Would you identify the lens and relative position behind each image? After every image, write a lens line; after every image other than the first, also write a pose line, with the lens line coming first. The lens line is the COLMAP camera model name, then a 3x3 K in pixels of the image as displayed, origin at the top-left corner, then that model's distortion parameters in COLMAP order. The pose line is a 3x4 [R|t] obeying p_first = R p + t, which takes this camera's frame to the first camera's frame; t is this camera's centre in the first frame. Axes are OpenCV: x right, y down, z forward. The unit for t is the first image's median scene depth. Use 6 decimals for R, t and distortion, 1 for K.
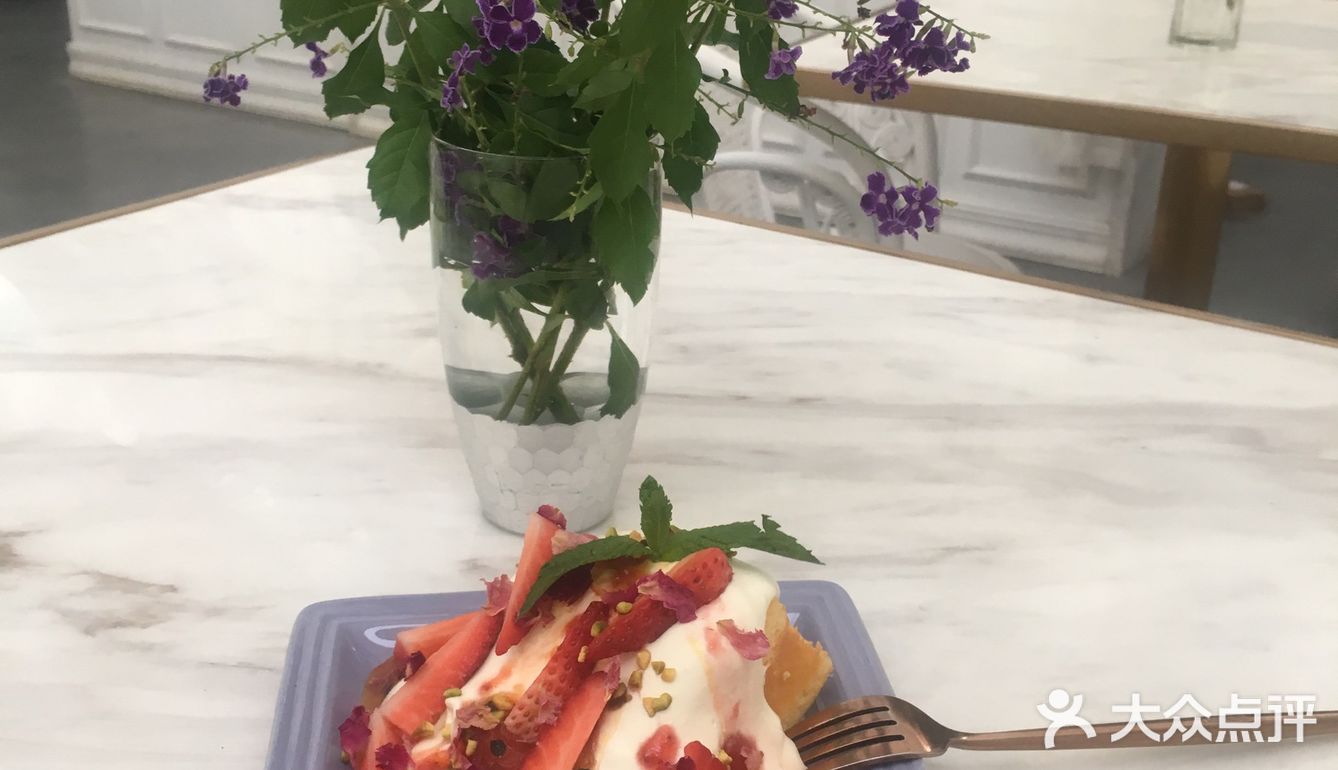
lens RADIAL K [[1631.9, 0, 630.8], [0, 1631.9, 381.9], [0, 0, 1]] dist [0.020059, 0.024171]
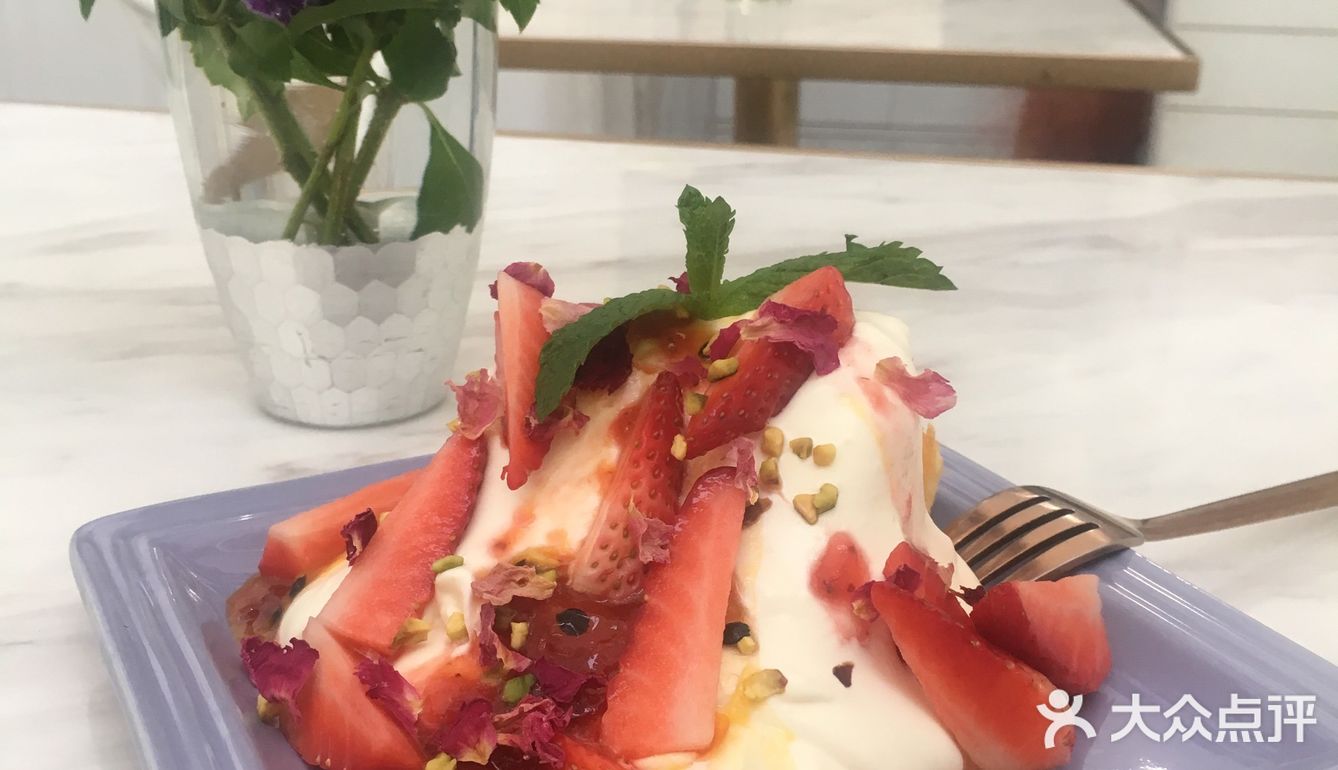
lens RADIAL K [[1631.9, 0, 630.8], [0, 1631.9, 381.9], [0, 0, 1]] dist [0.020059, 0.024171]
pose [[0.931976, -0.116870, 0.343165, -0.243424], [0.141953, 0.988669, -0.048813, 0.165858], [-0.333572, 0.094206, 0.938006, 0.429169]]
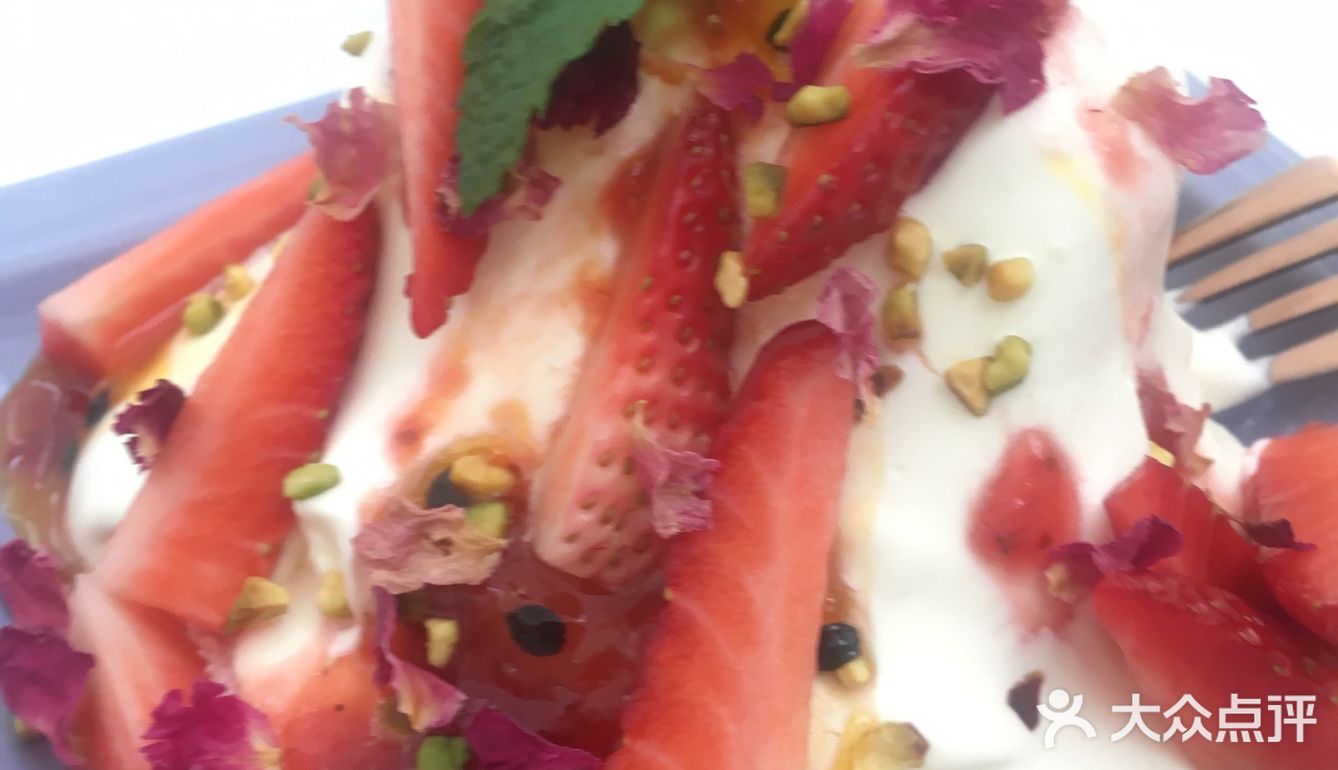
lens RADIAL K [[1631.9, 0, 630.8], [0, 1631.9, 381.9], [0, 0, 1]] dist [0.020059, 0.024171]
pose [[0.935273, -0.268035, 0.231130, -0.121082], [0.165973, 0.908942, 0.382461, 0.059799], [-0.312597, -0.319344, 0.894596, 0.703823]]
